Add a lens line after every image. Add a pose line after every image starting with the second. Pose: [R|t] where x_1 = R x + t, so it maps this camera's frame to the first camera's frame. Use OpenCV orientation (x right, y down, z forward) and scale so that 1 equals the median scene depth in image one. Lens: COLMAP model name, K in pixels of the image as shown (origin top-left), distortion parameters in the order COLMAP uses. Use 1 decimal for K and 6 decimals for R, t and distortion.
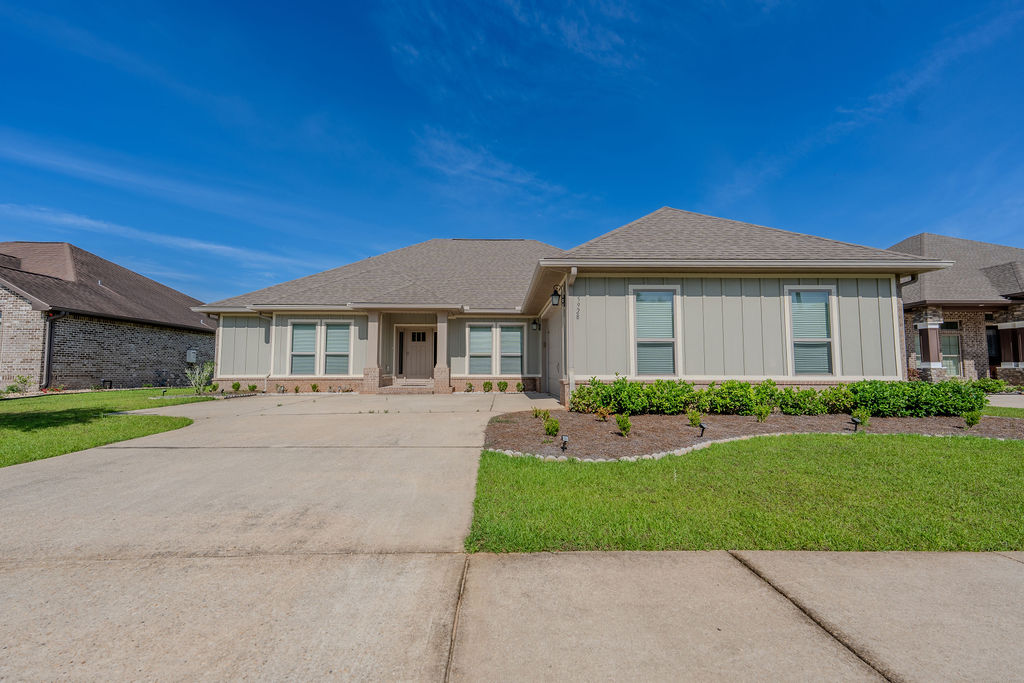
lens RADIAL K [[427.9, 0, 518.2], [0, 427.9, 349.3], [0, 0, 1]] dist [-0.001033, 0.000533]
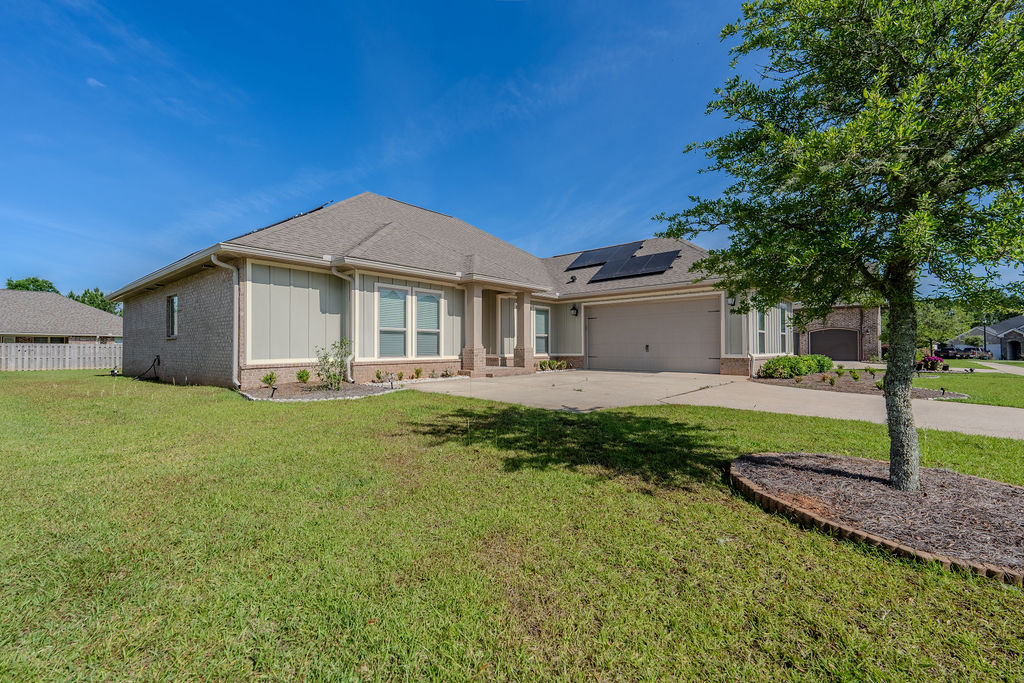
lens RADIAL K [[431.1, 0, 503.4], [0, 431.1, 344.7], [0, 0, 1]] dist [0.058375, 0.000531]
pose [[0.708691, 0.005372, 0.705499, -0.901409], [-0.033290, 0.999112, 0.025833, 0.010208], [-0.704733, -0.041793, 0.708240, 0.305452]]
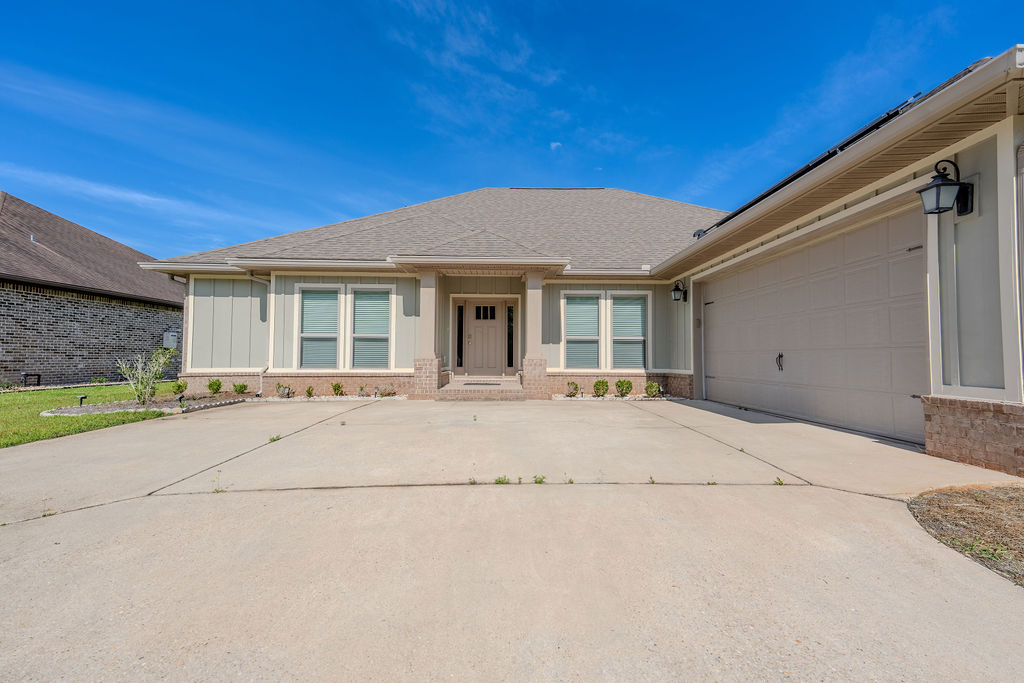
lens RADIAL K [[431.1, 0, 510.2], [0, 431.1, 346.5], [0, 0, 1]] dist [0.058375, 0.000531]
pose [[0.999491, 0.004804, -0.031523, -0.187300], [-0.004048, 0.999704, 0.023989, 0.008644], [0.031629, -0.023849, 0.999215, 0.338935]]
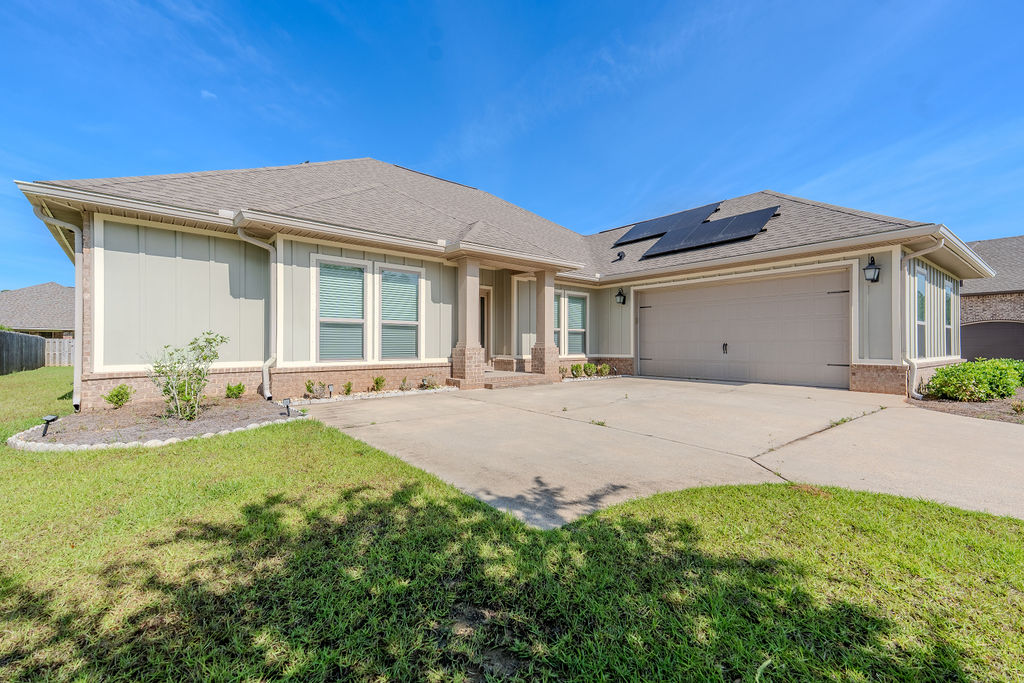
lens RADIAL K [[431.1, 0, 505.4], [0, 431.1, 345.2], [0, 0, 1]] dist [0.058375, 0.000531]
pose [[0.799849, 0.001564, 0.600199, -0.660359], [-0.031822, 0.998701, 0.039804, 0.011423], [-0.599357, -0.050936, 0.798860, 0.432929]]
